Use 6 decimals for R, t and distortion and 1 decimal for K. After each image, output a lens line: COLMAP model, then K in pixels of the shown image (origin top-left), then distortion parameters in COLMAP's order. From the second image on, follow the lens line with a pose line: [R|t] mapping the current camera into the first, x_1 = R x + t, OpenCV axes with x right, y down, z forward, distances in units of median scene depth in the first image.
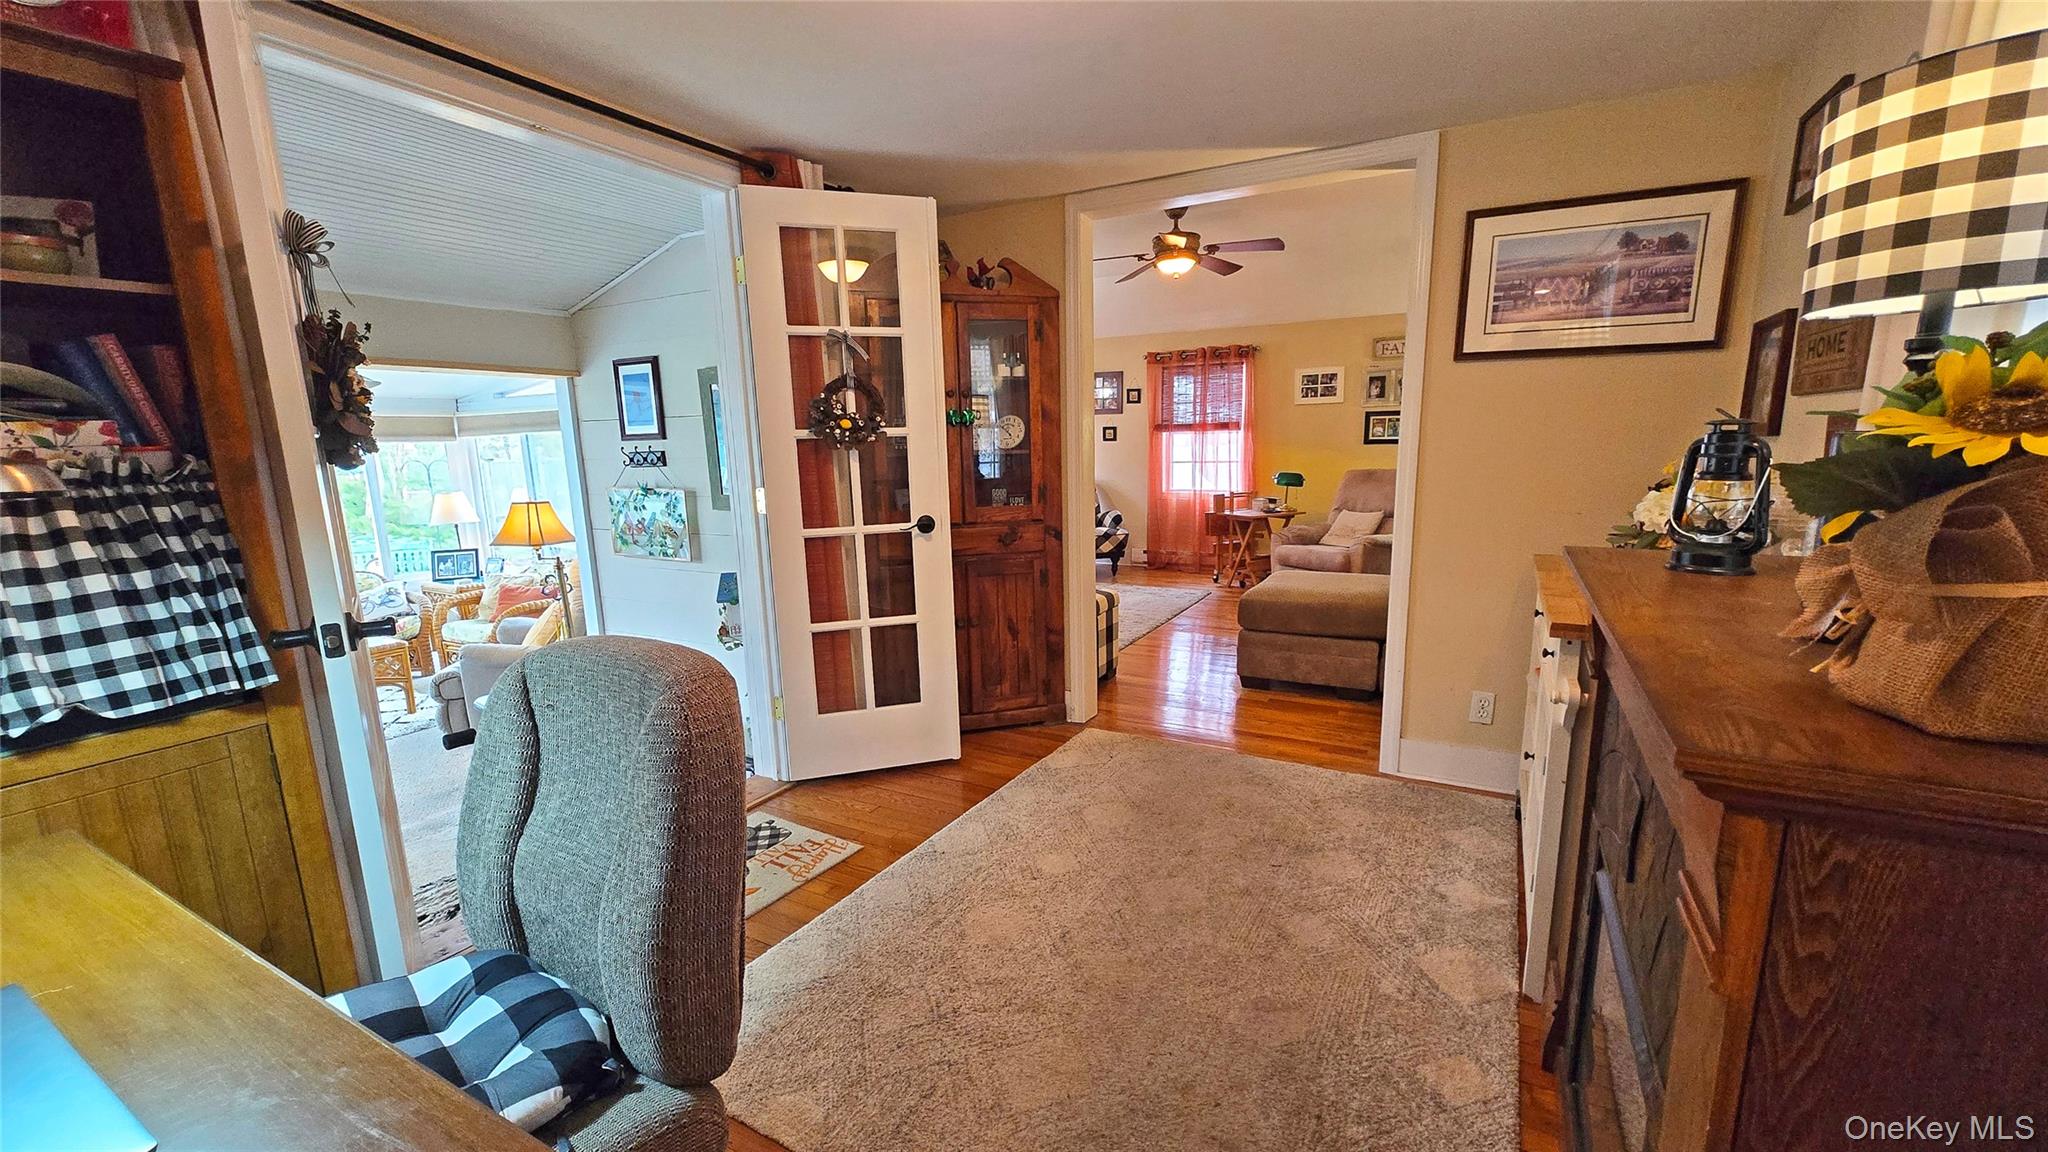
lens RADIAL K [[797.7, 0, 1039.4], [0, 797.7, 589.4], [0, 0, 1]] dist [0.002979, -0.001154]
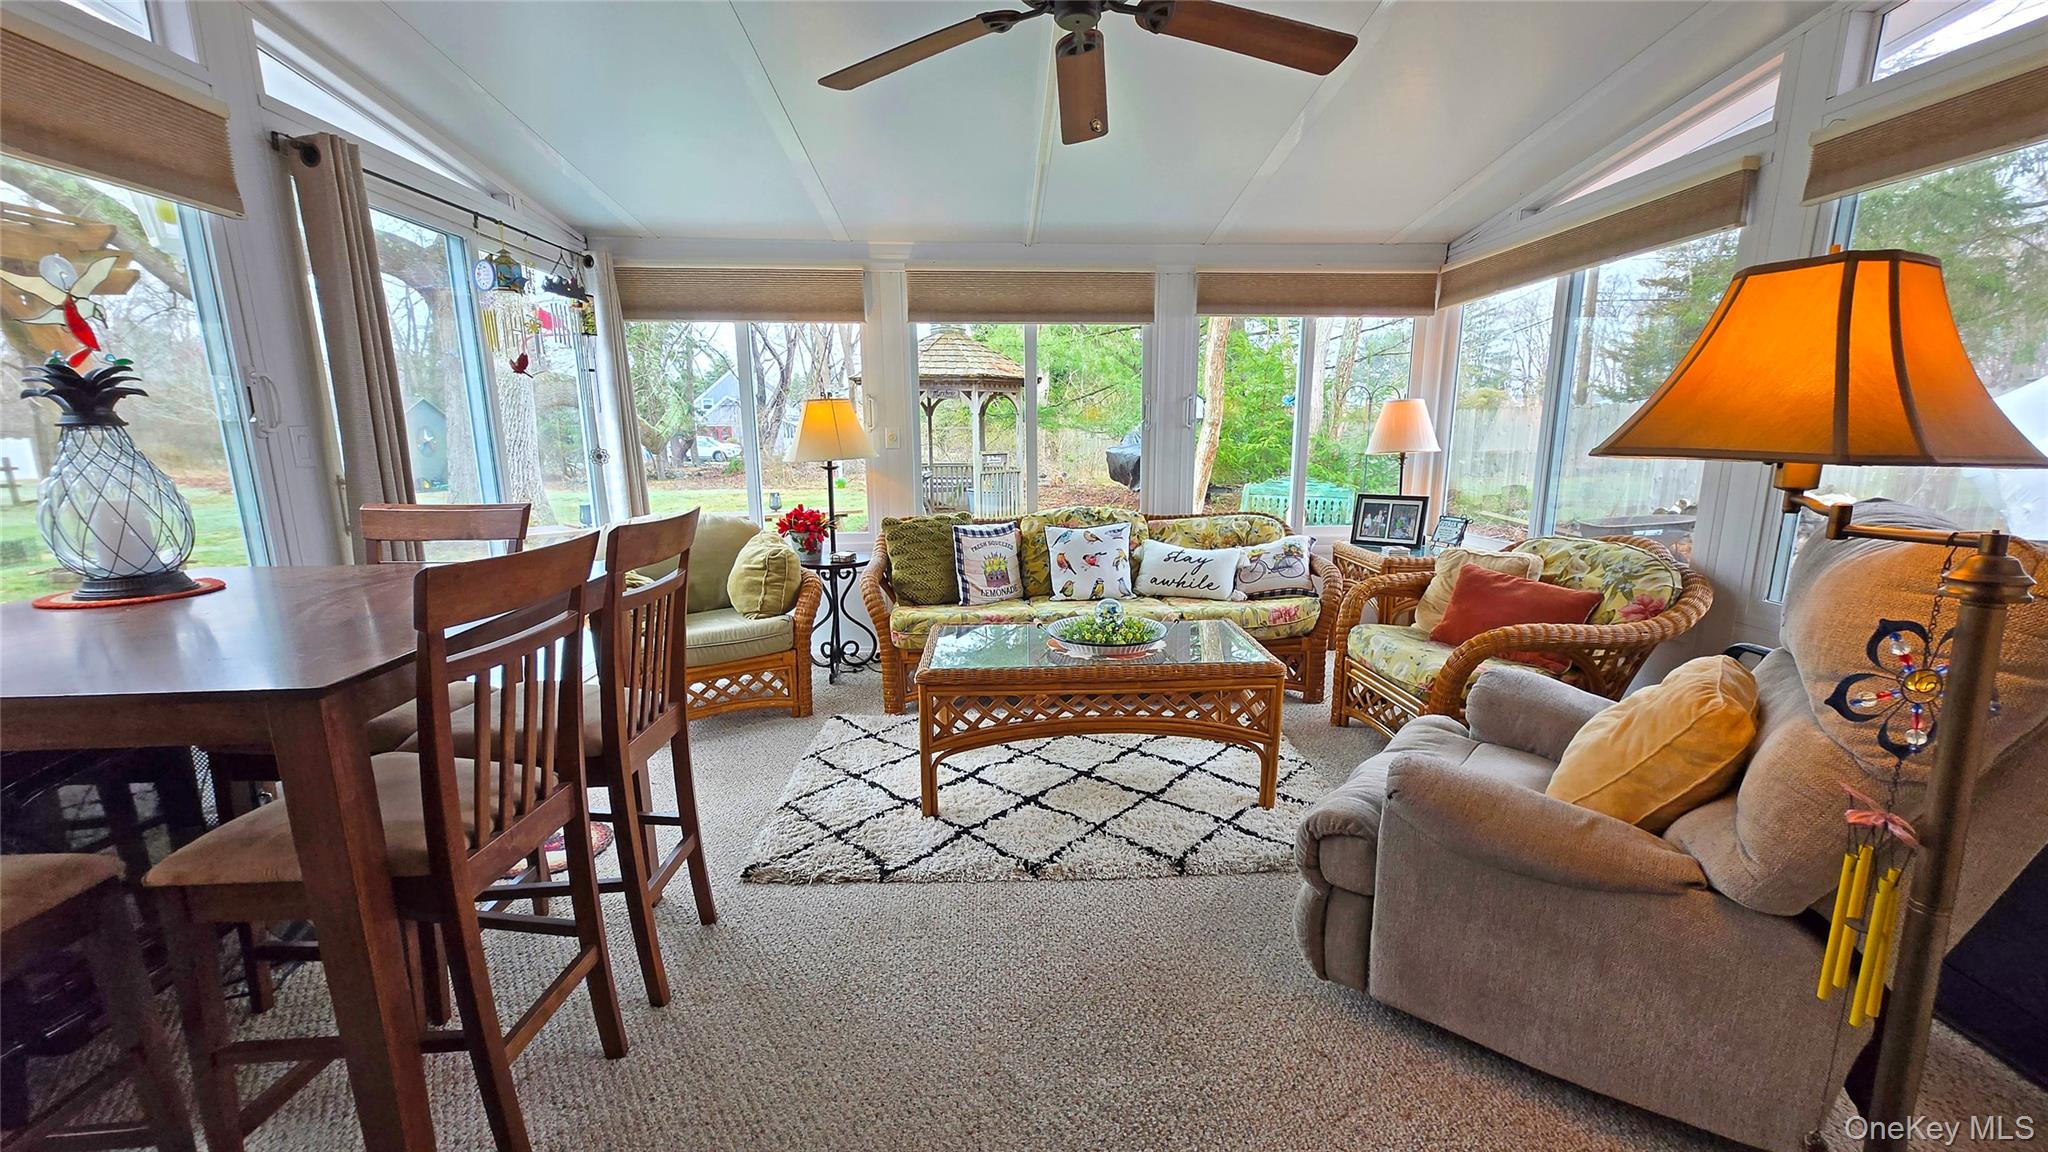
lens RADIAL K [[797.7, 0, 1045.3], [0, 797.7, 587.9], [0, 0, 1]] dist [0.002979, -0.001154]
pose [[0.526531, 0.183881, -0.830032, -0.395618], [-0.166256, 0.979749, 0.111585, -0.006203], [0.833741, 0.079245, 0.546439, 0.508042]]
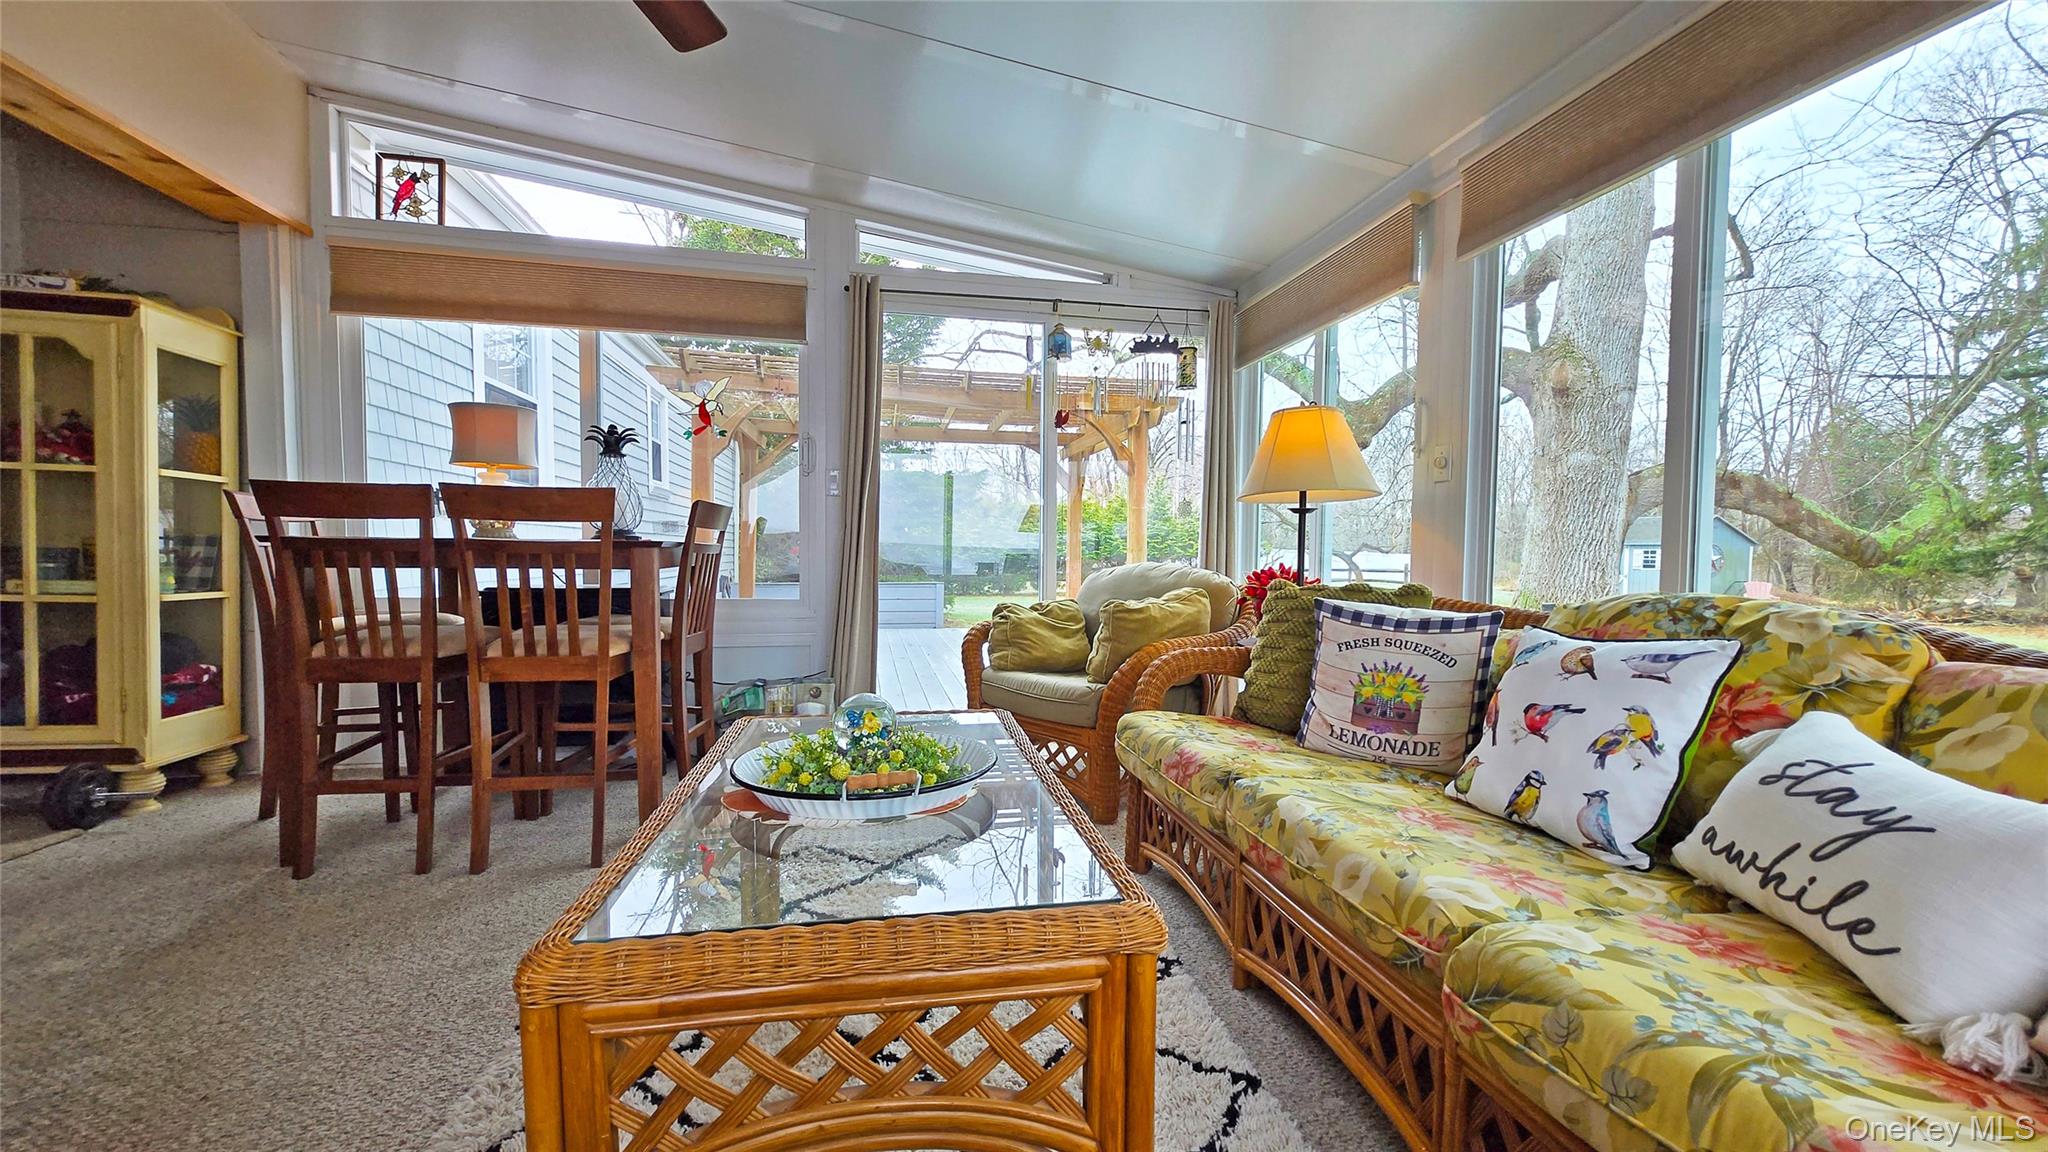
lens RADIAL K [[797.7, 0, 1030.5], [0, 797.7, 577.0], [0, 0, 1]] dist [0.002979, -0.001154]
pose [[-0.756701, 0.035392, -0.652802, -0.619936], [-0.117917, 0.974768, 0.189532, -0.028950], [0.643039, 0.220396, -0.733435, 0.913524]]
